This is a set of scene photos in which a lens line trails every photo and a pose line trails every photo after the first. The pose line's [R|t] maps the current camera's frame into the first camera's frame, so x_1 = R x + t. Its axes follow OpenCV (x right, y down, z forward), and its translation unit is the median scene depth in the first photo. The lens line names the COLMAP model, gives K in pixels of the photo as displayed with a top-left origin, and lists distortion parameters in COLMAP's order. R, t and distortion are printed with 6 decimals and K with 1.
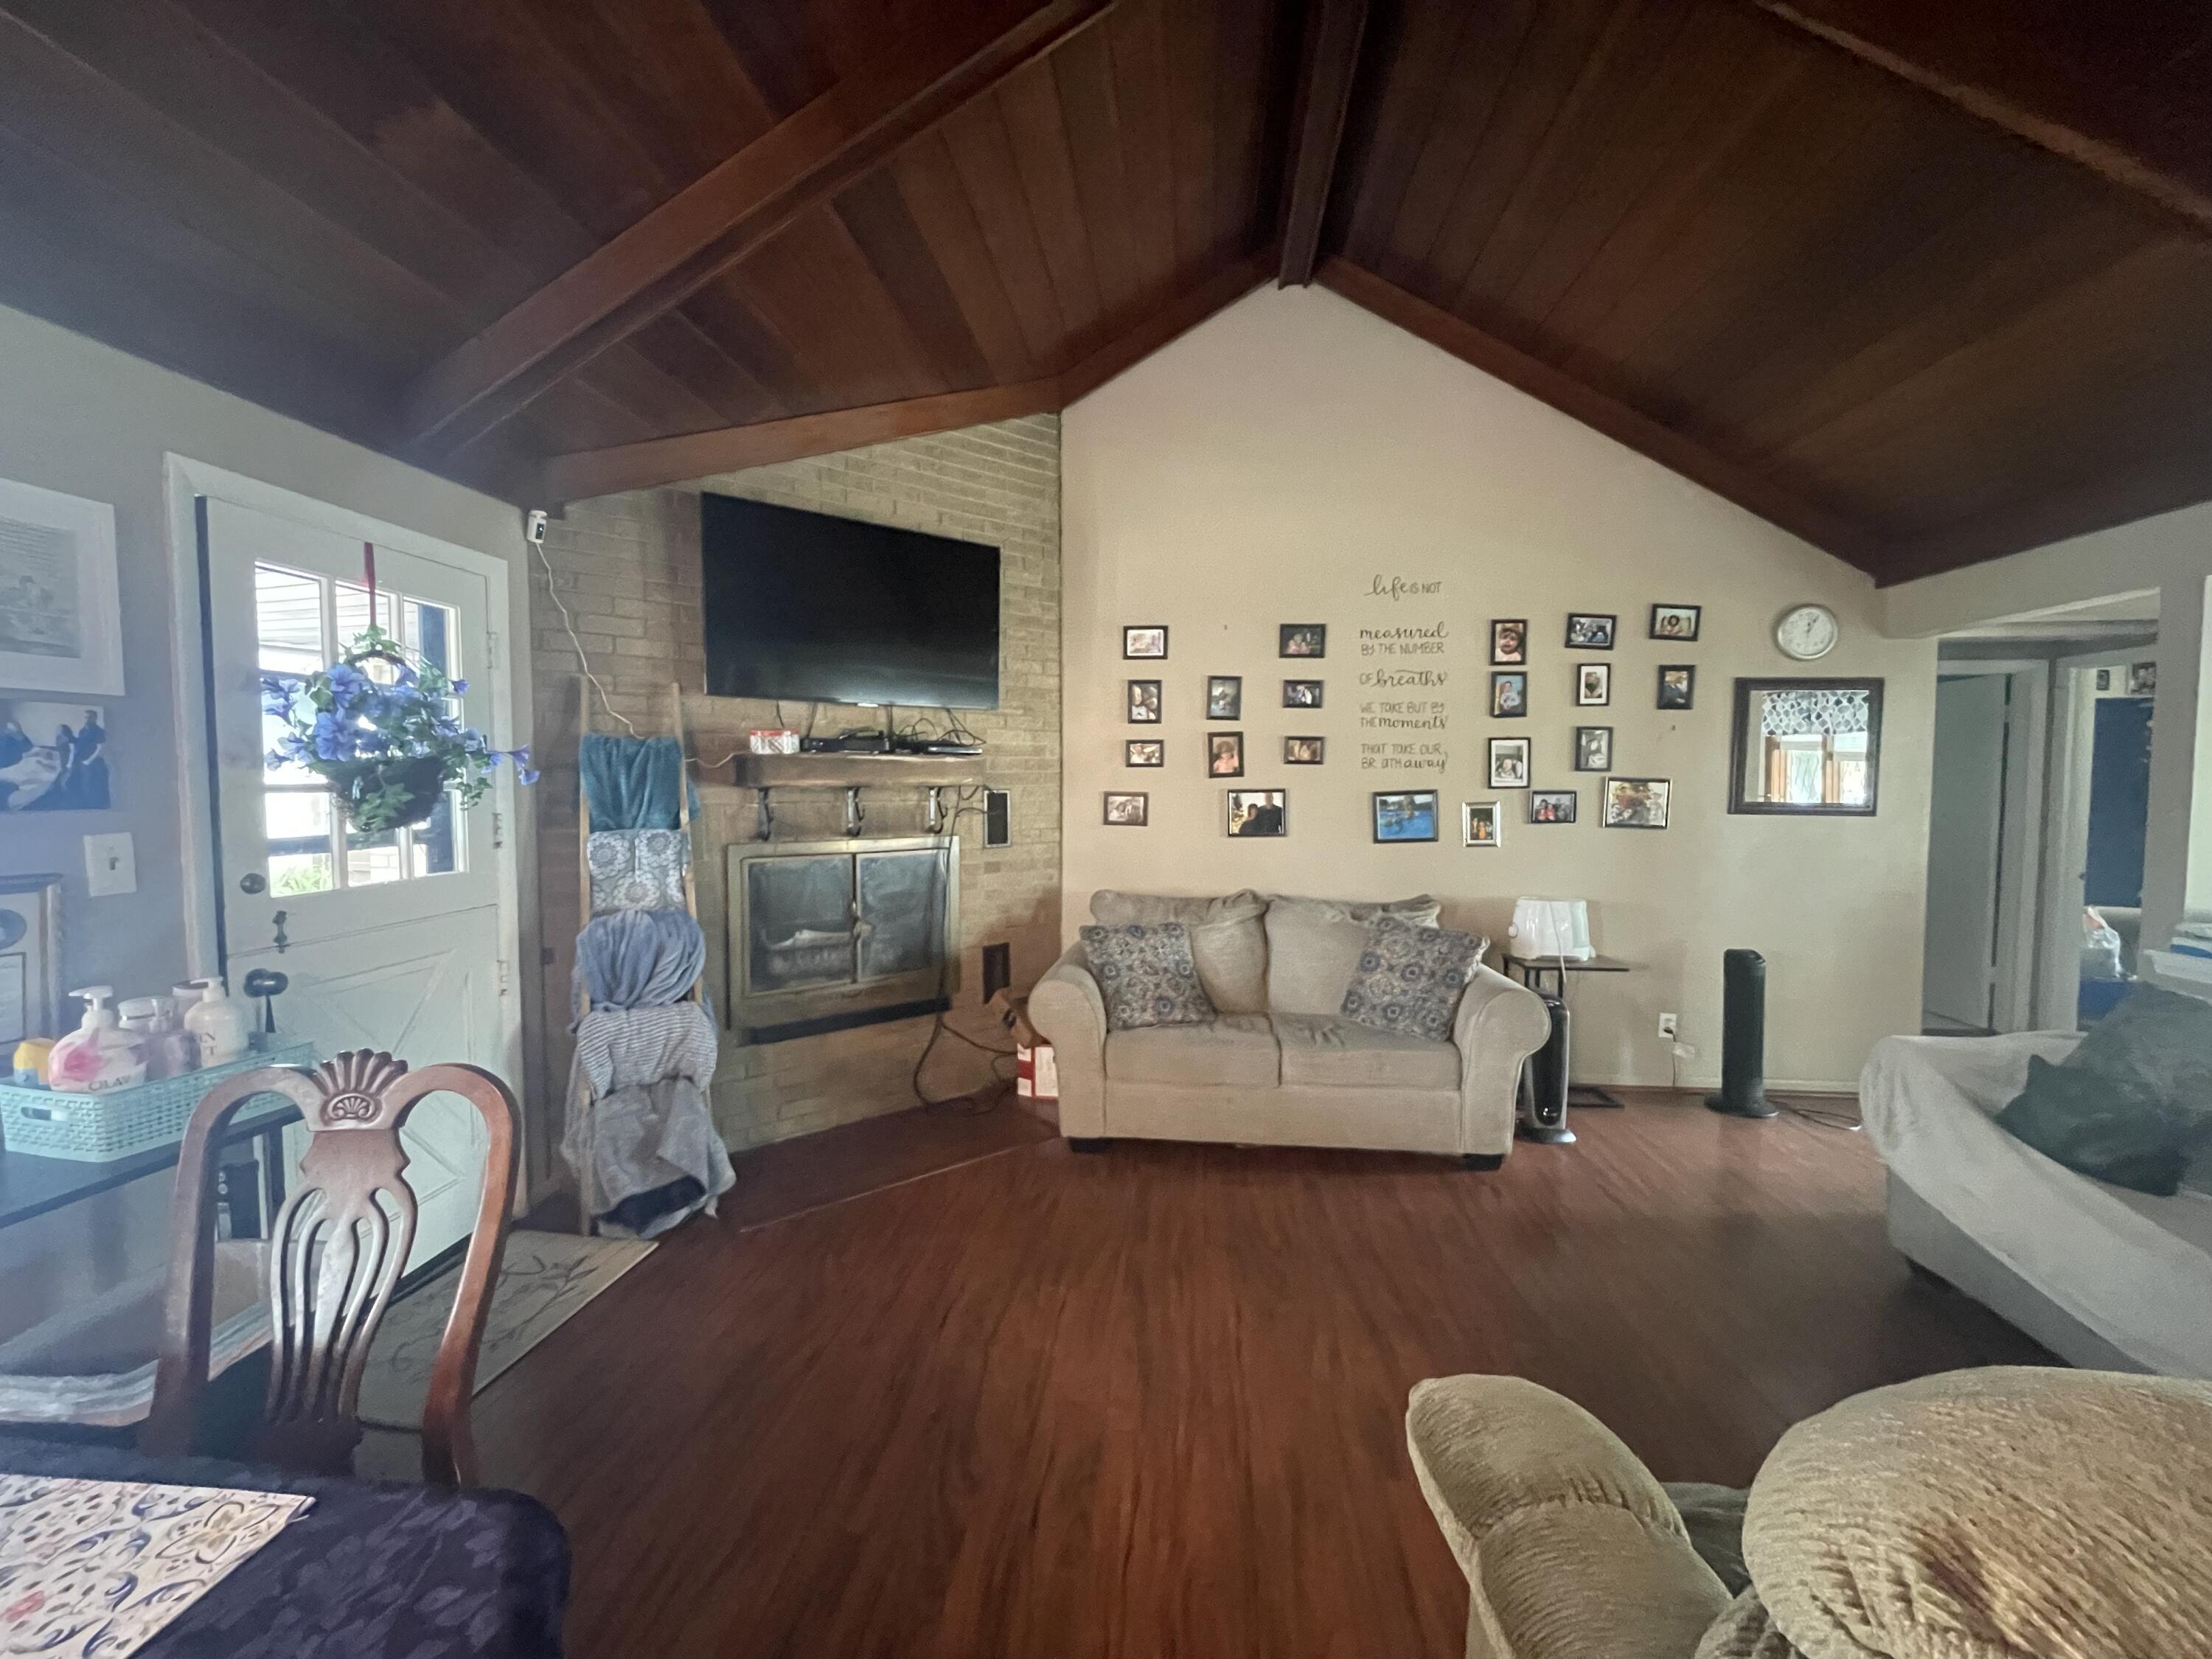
lens RADIAL K [[893.1, 0, 1102.3], [0, 893.1, 828.4], [0, 0, 1]] dist [-0.000468, 0.000181]
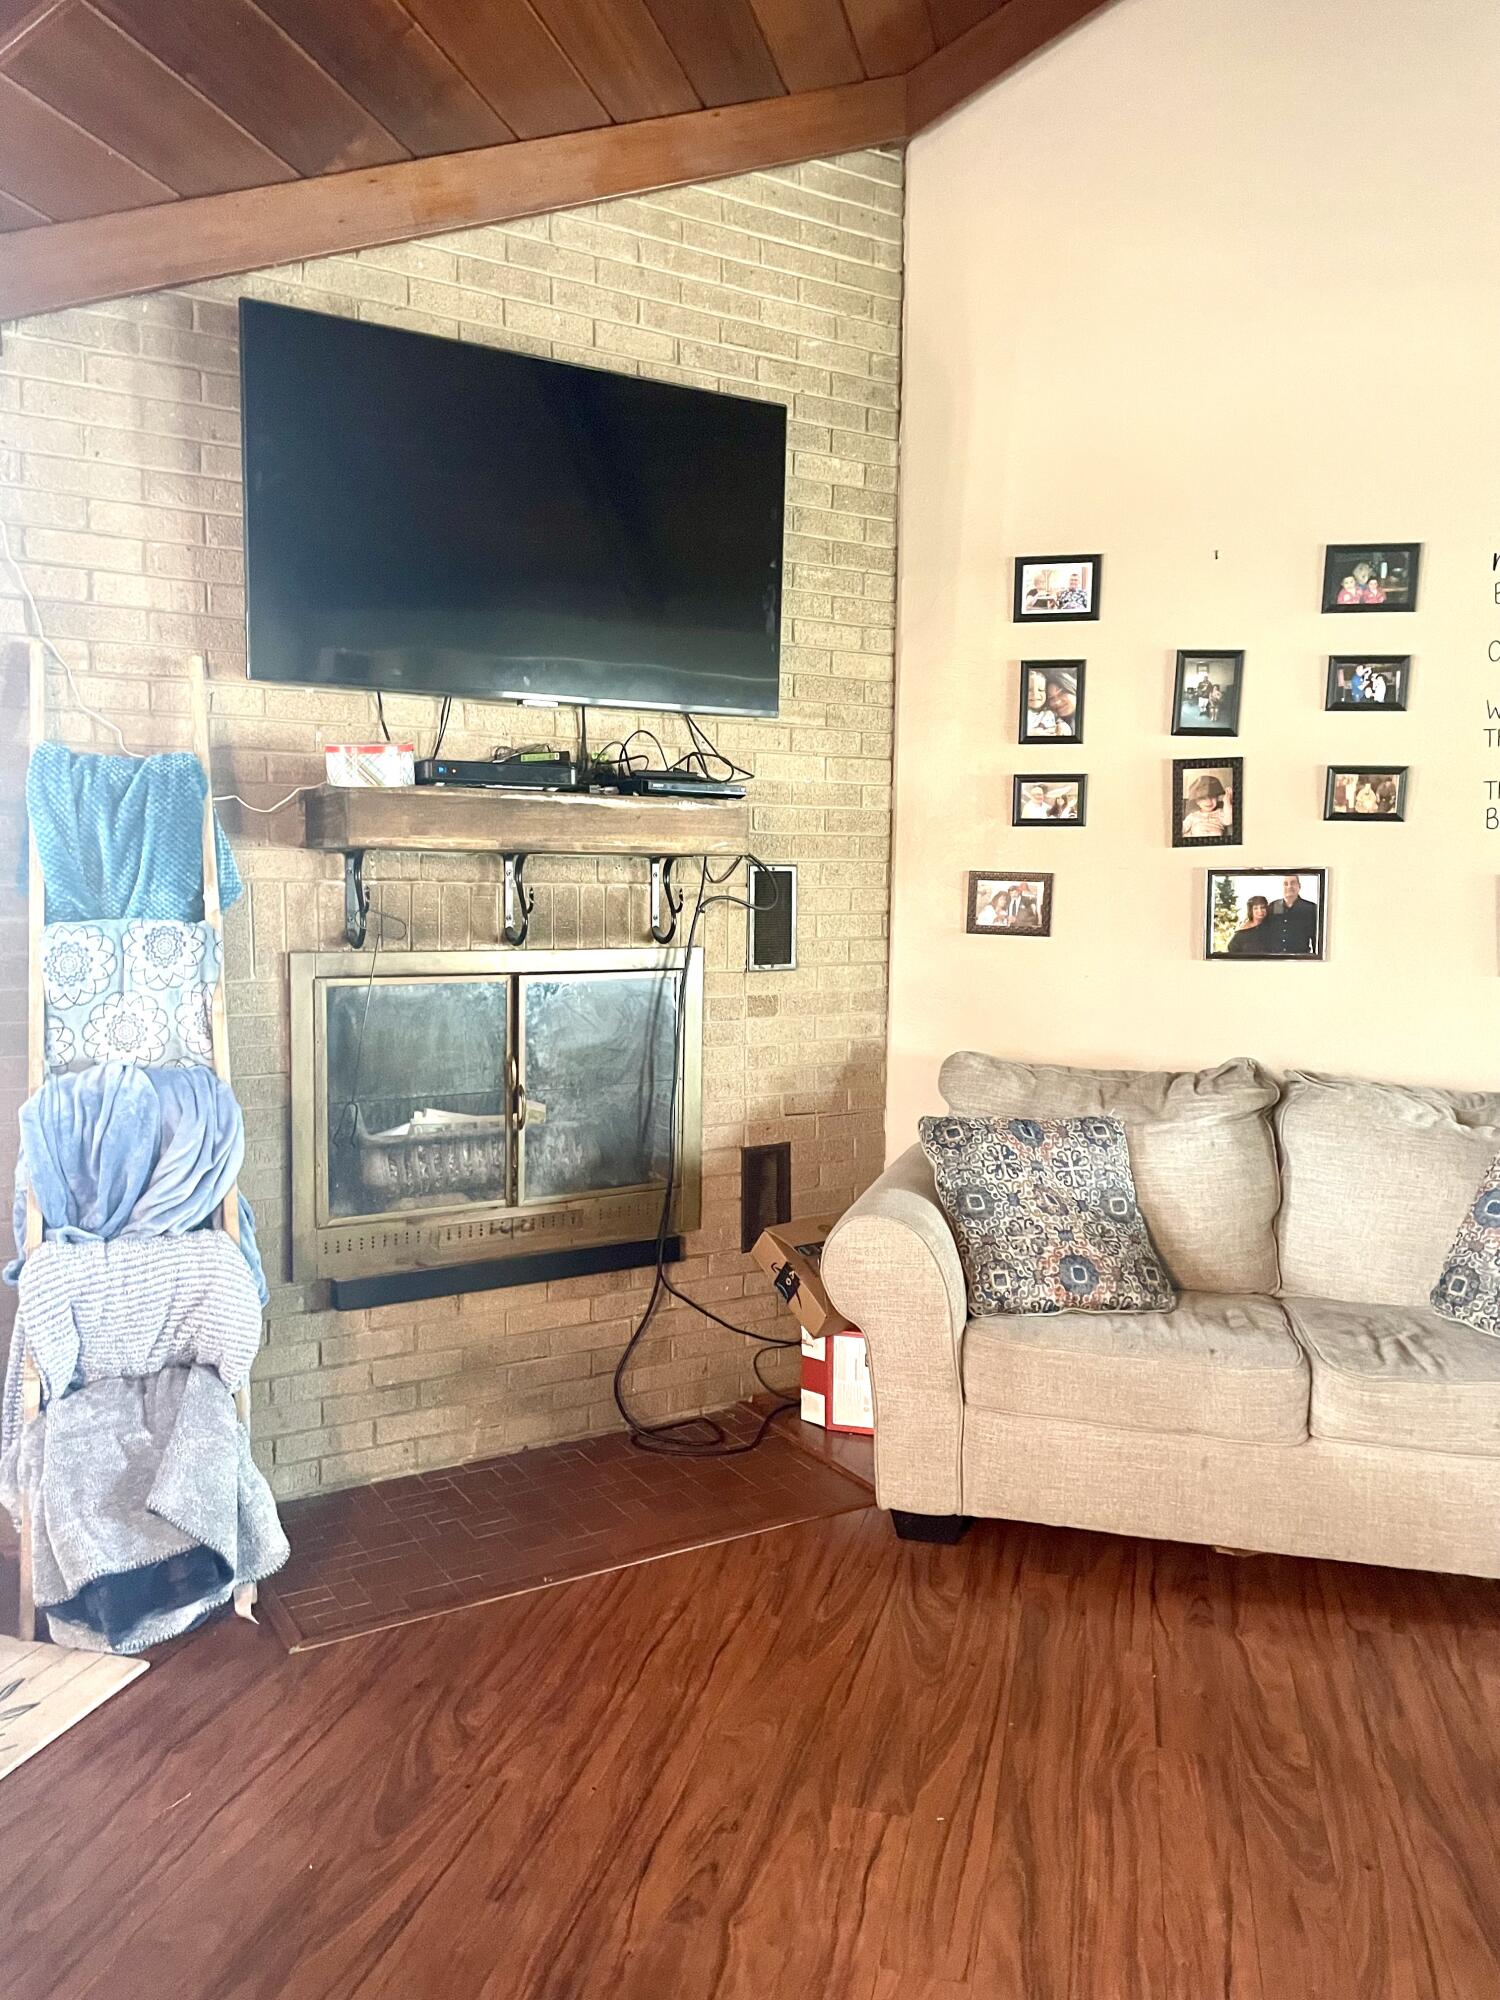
lens RADIAL K [[1499.9, 0, 763.1], [0, 1499.9, 1006.8], [0, 0, 1]] dist [0.088961, -0.113682]
pose [[0.991486, 0.022974, -0.128167, -0.004765], [-0.018331, 0.999136, 0.037286, 0.011579], [0.128913, -0.034620, 0.991051, 0.099891]]
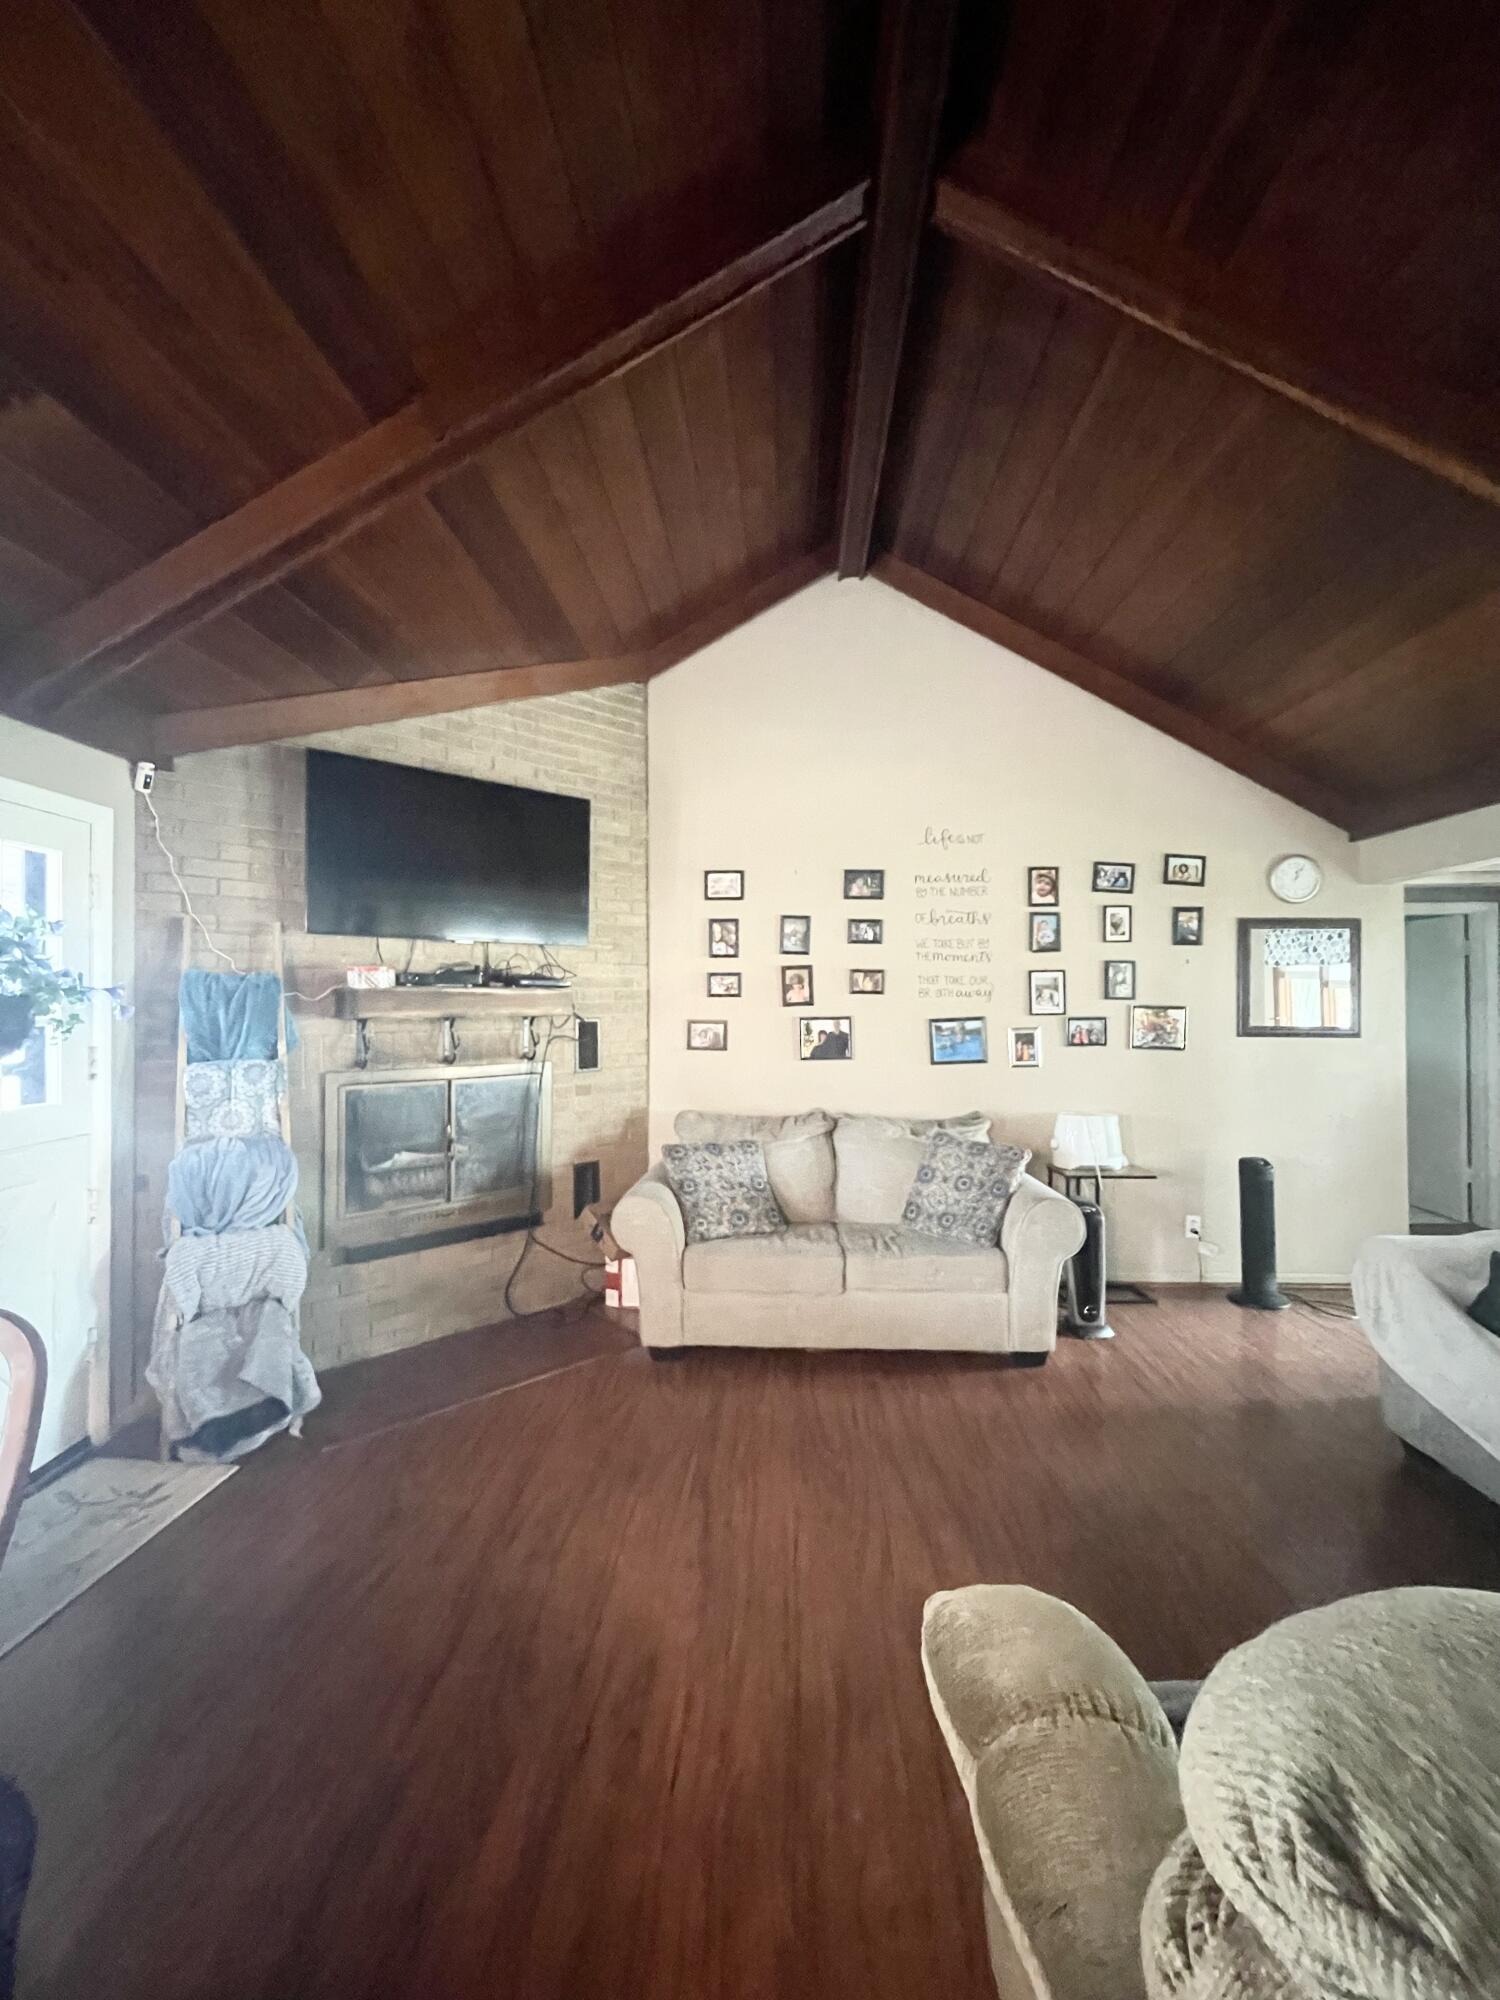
lens RADIAL K [[807.5, 0, 753.8], [0, 807.5, 998.0], [0, 0, 1]] dist [-0.000468, 0.000181]
pose [[0.998399, -0.004314, 0.056404, 0.034741], [0.007784, 0.998079, -0.061456, -0.007888], [-0.056031, 0.061796, 0.996515, 0.009199]]
